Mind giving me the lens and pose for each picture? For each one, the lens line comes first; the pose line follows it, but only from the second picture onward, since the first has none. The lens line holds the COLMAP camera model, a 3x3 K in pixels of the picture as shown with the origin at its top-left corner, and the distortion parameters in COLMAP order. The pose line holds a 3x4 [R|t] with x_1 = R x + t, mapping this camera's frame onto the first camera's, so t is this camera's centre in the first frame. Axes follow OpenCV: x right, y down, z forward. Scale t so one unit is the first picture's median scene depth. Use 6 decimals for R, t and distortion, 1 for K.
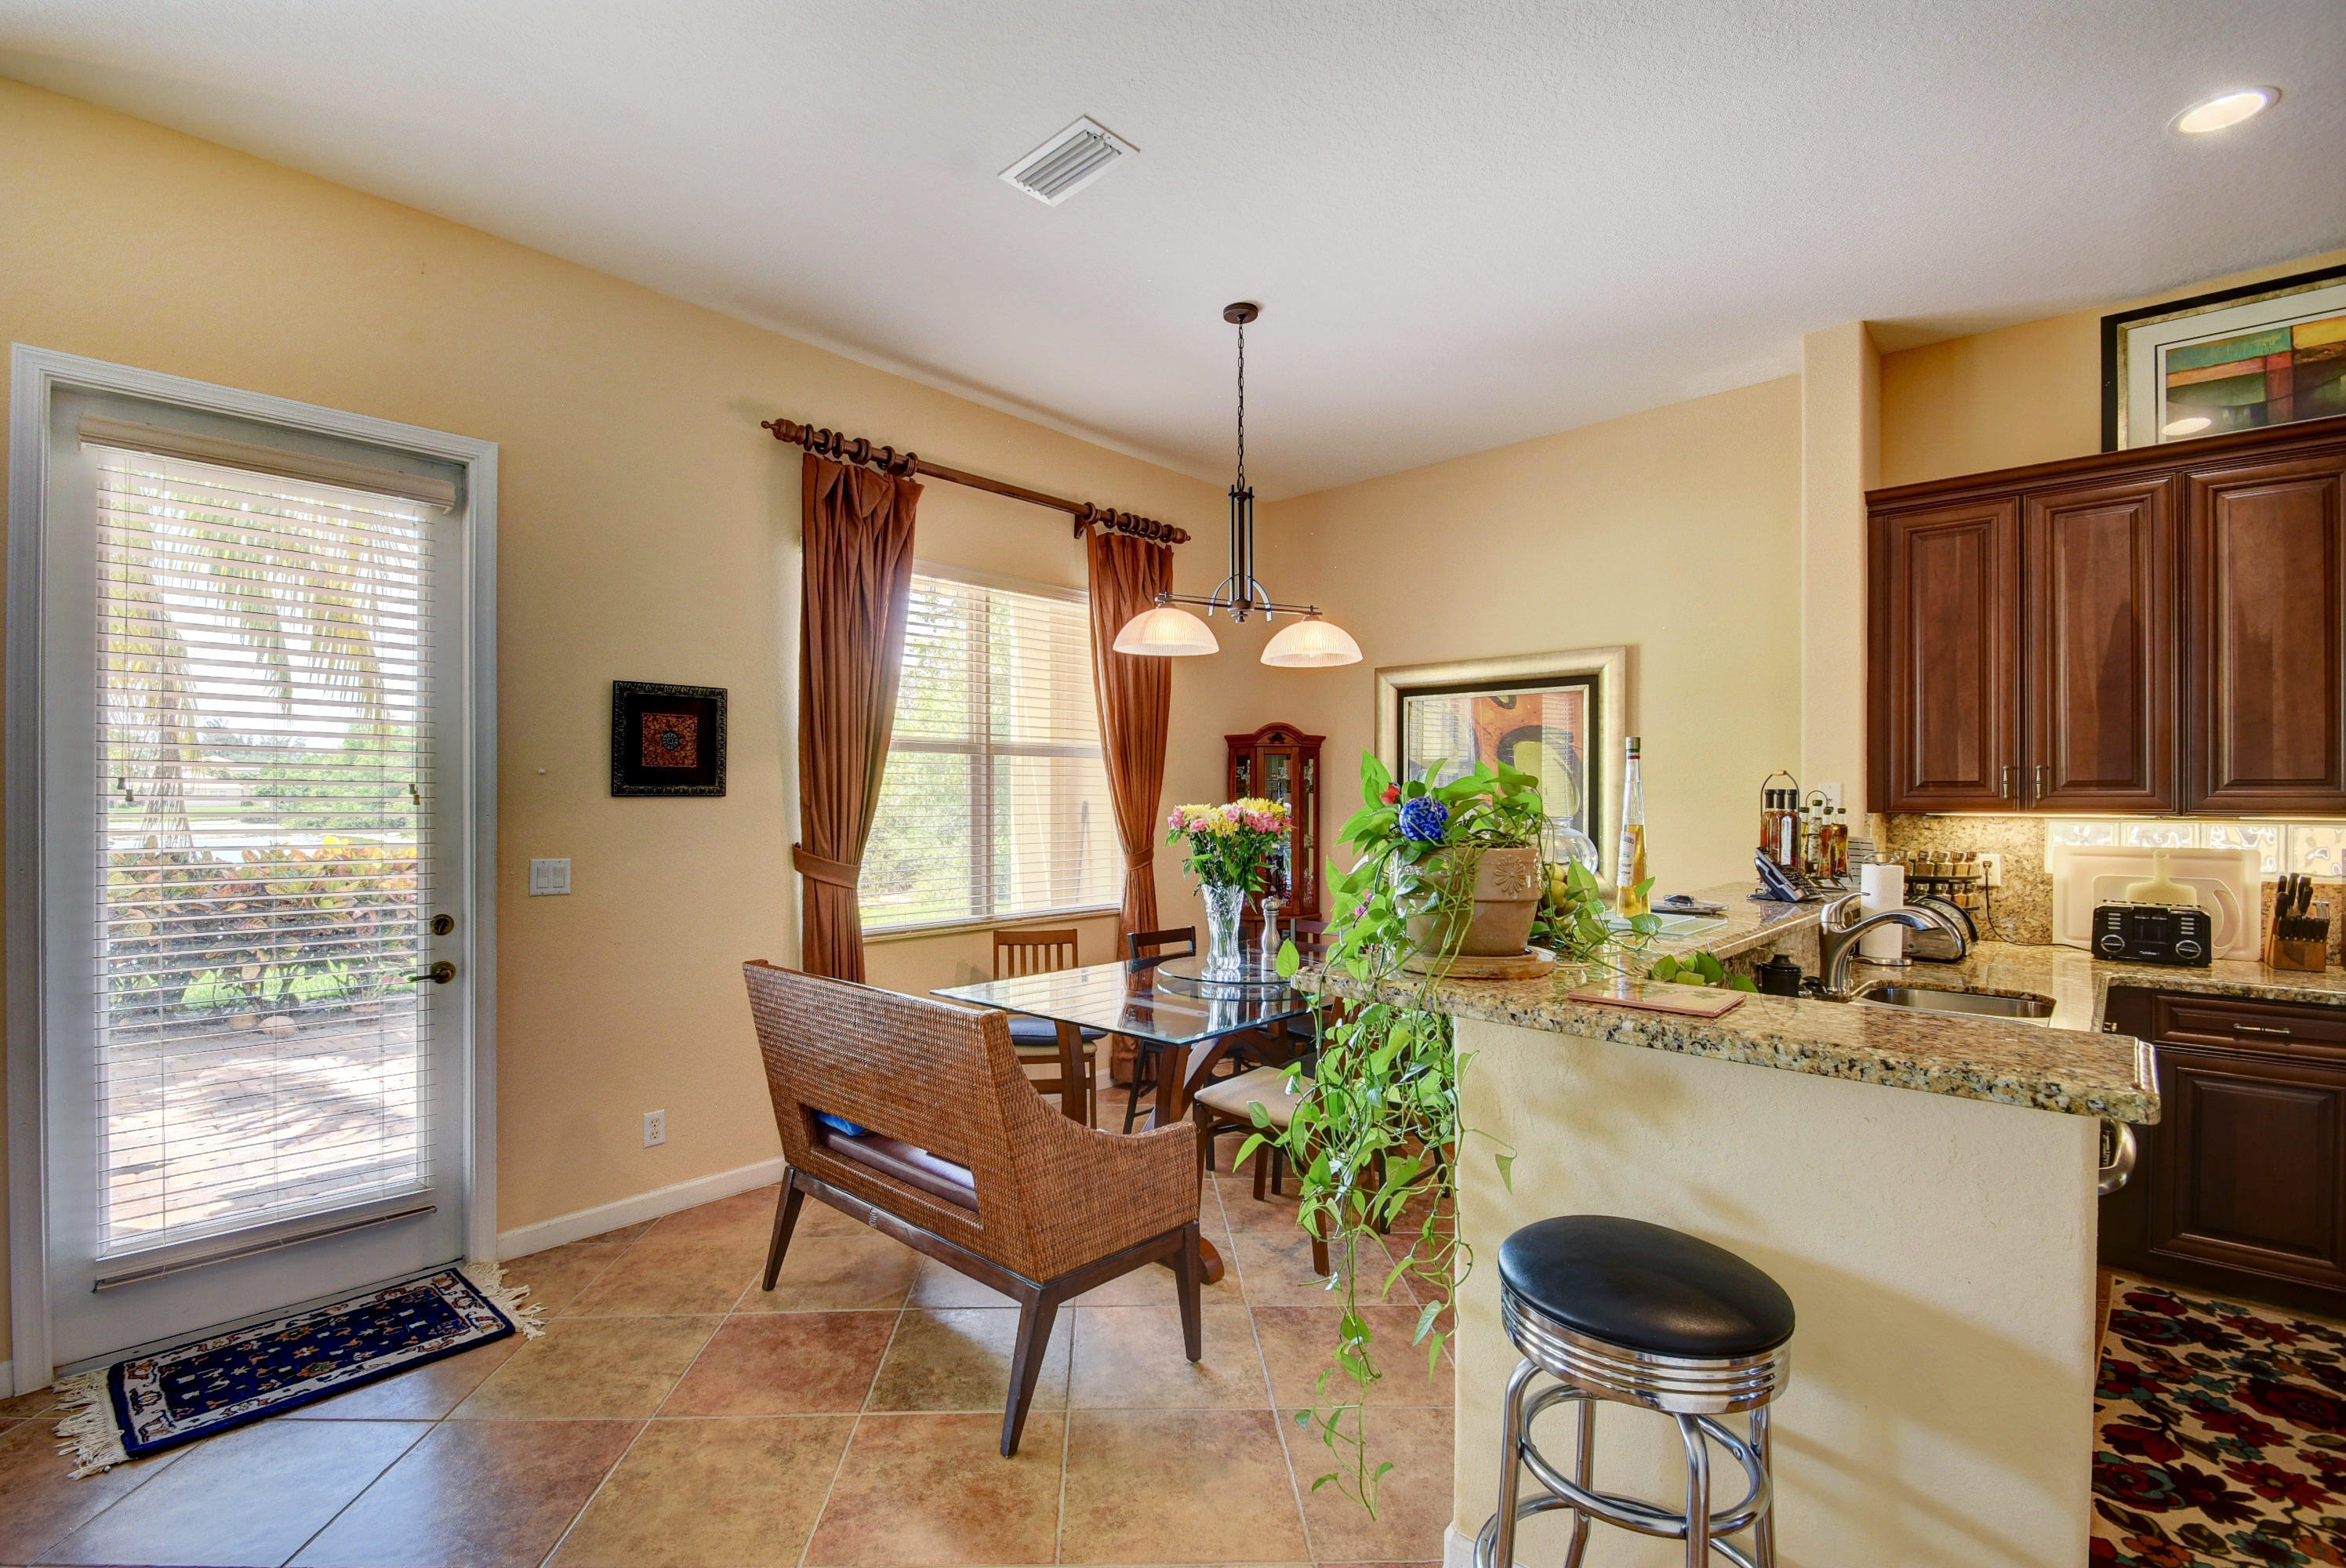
lens RADIAL K [[1037.9, 0, 1148.5], [0, 1037.9, 796.9], [0, 0, 1]] dist [0.001855, -0.008315]
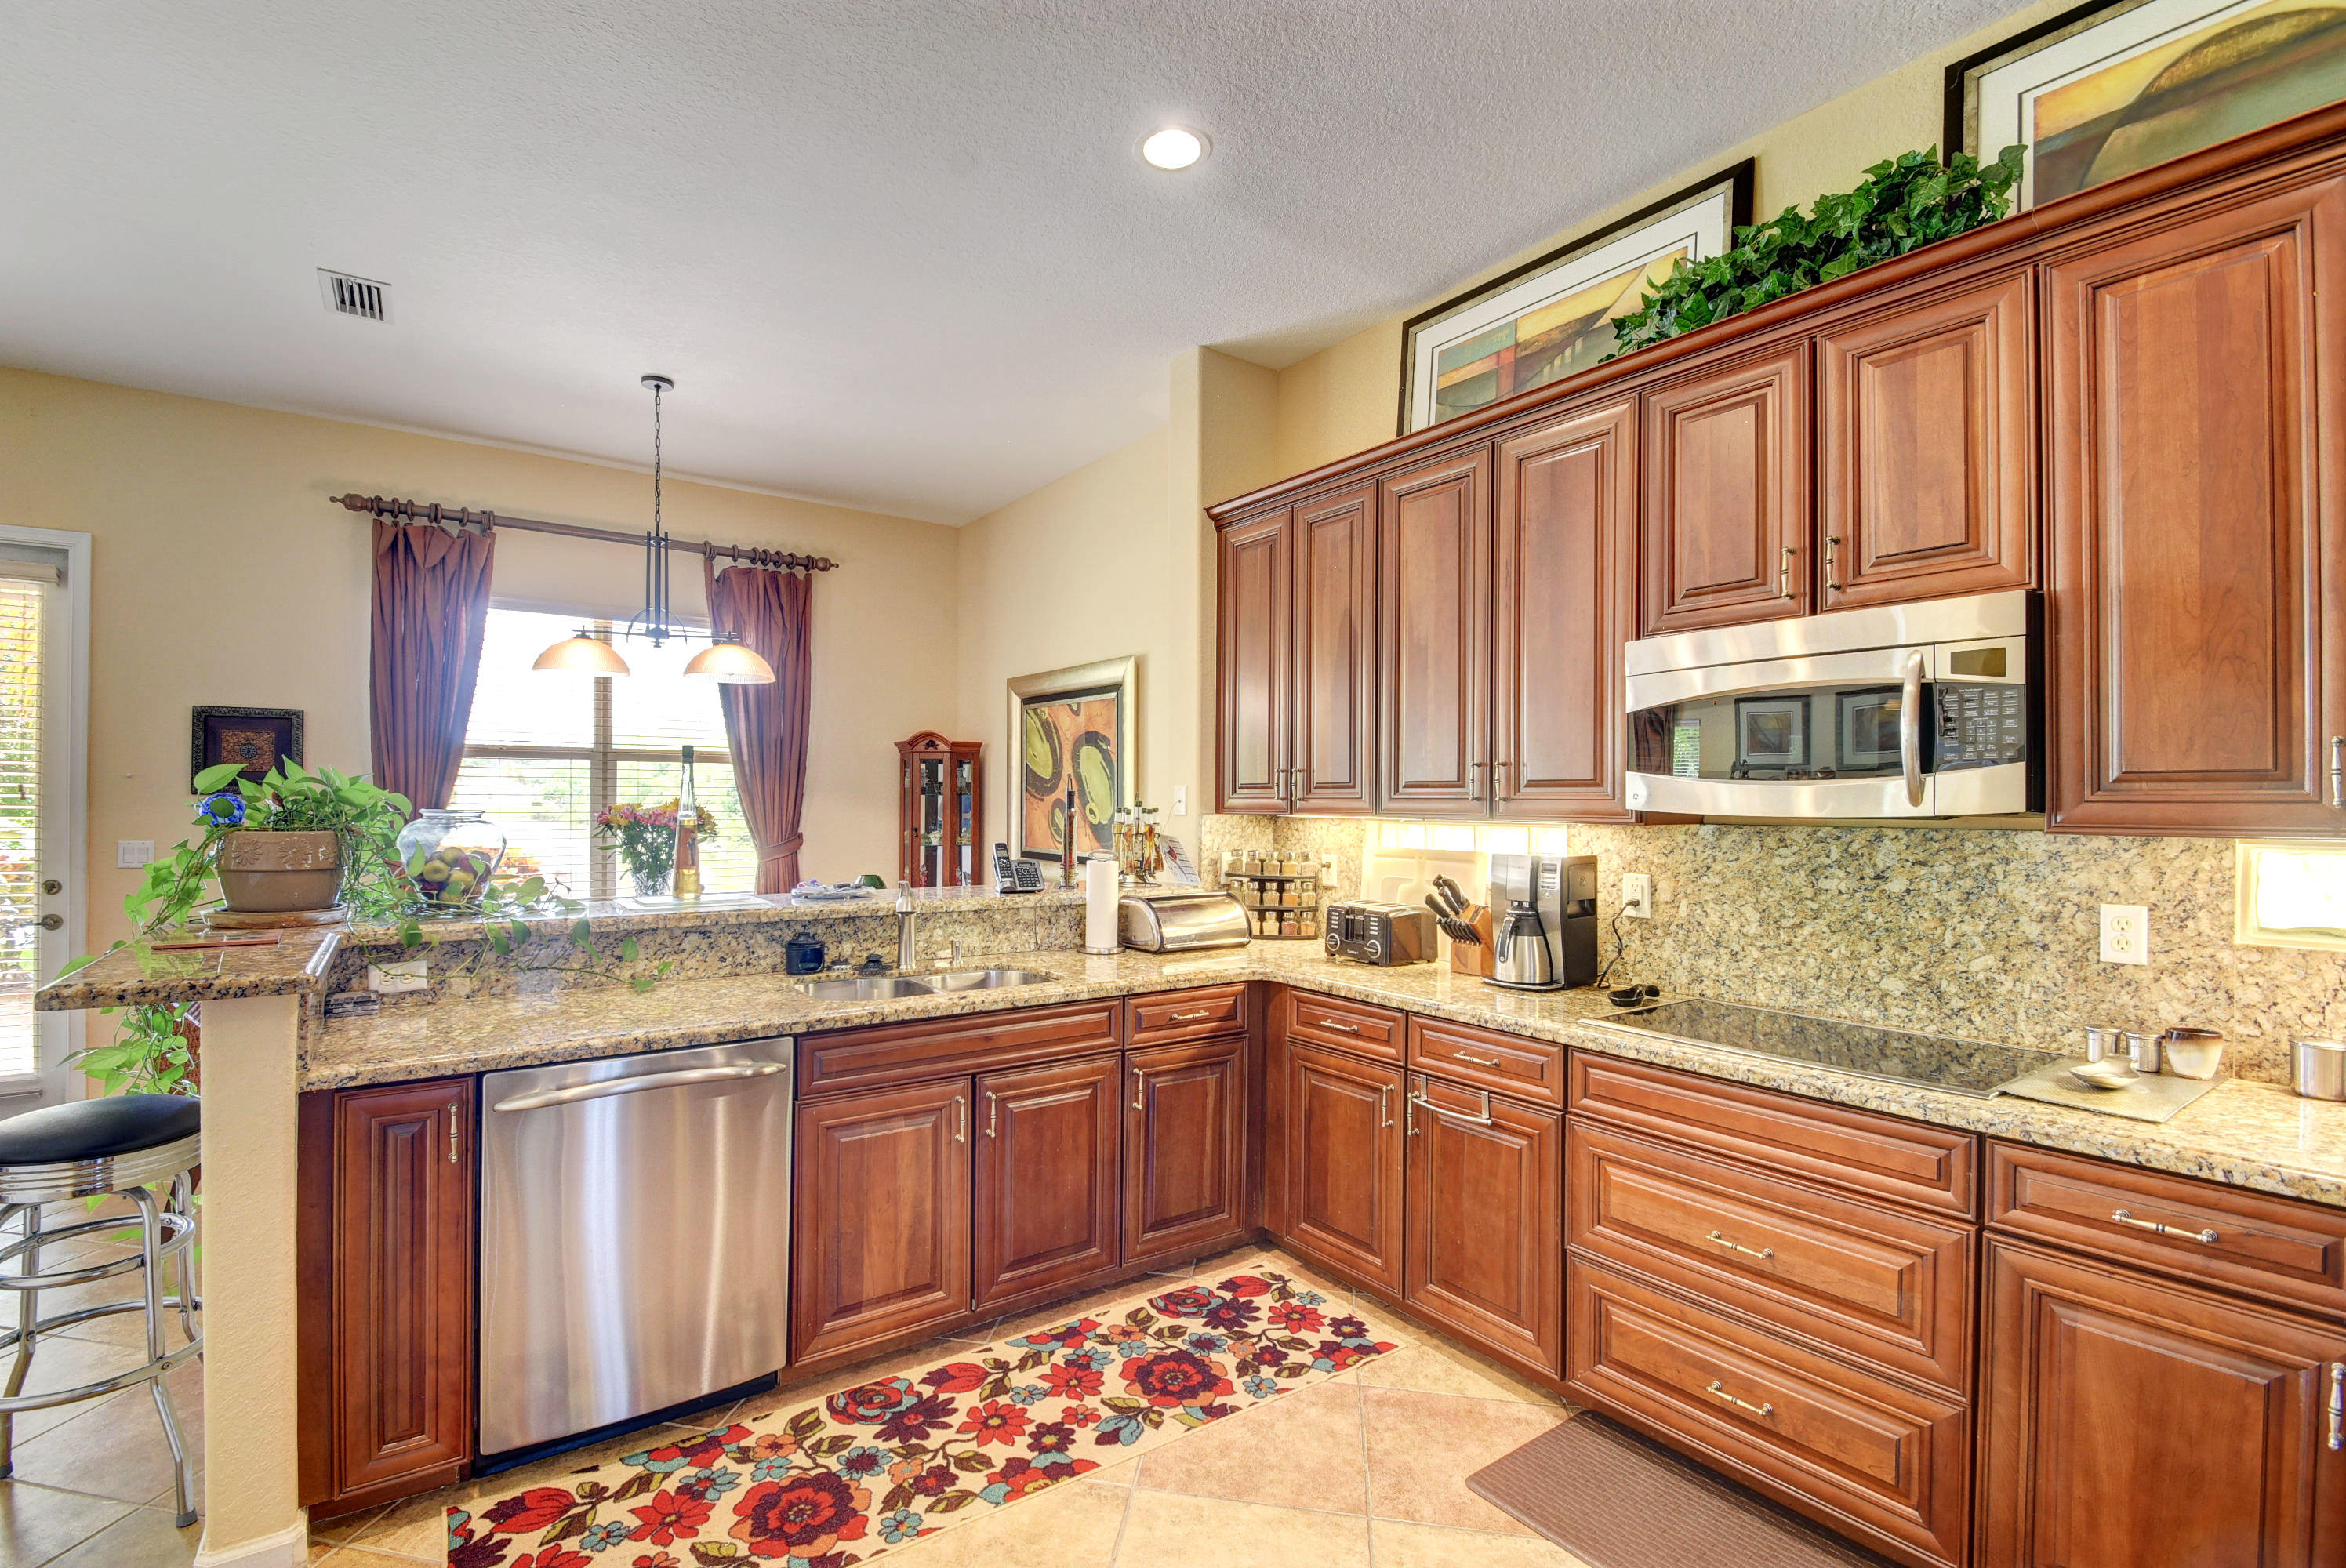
lens RADIAL K [[1037.9, 0, 1151.8], [0, 1037.9, 797.5], [0, 0, 1]] dist [0.001855, -0.008315]
pose [[0.981002, 0.003796, -0.193961, 0.926514], [-0.004584, 0.999983, -0.003615, 0.003559], [0.193944, 0.004436, 0.981002, -0.041078]]
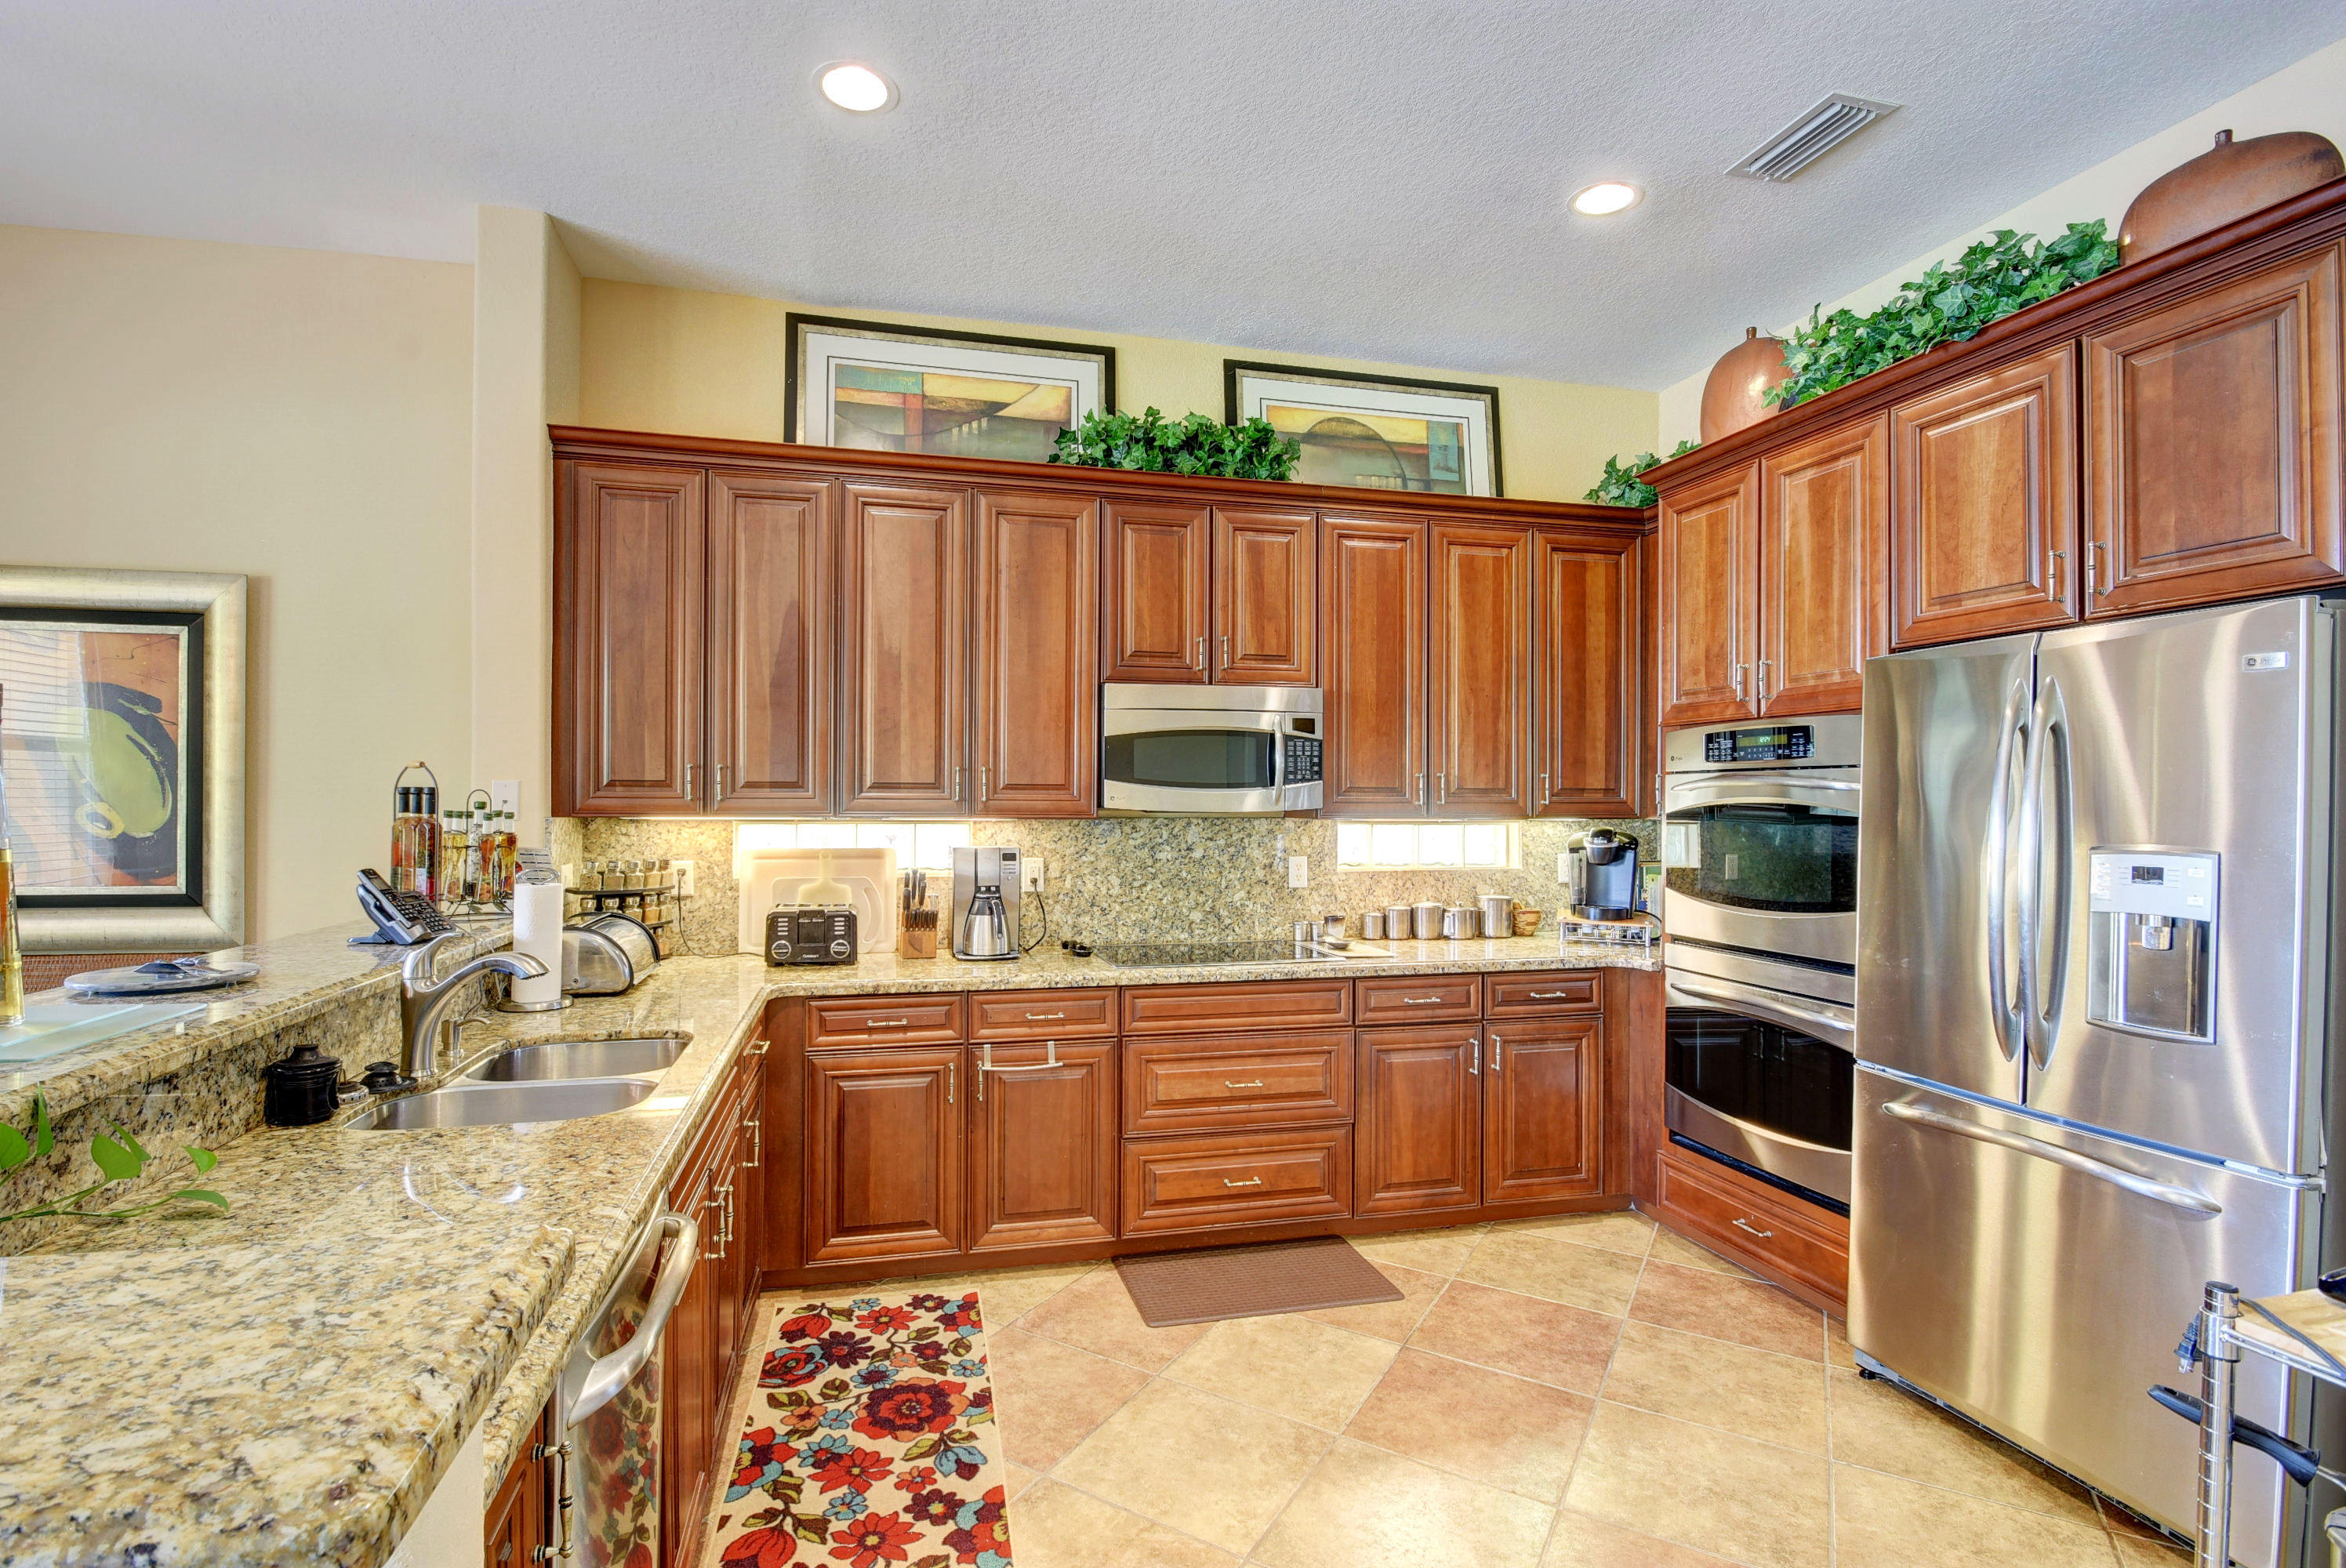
lens RADIAL K [[1077.5, 0, 1132.3], [0, 1077.5, 798.0], [0, 0, 1]] dist [0.001735, -0.000820]
pose [[0.545610, 0.003489, 0.838032, 0.256400], [-0.003600, 0.999992, -0.001819, -0.000105], [-0.838031, -0.002024, 0.545619, 0.166767]]
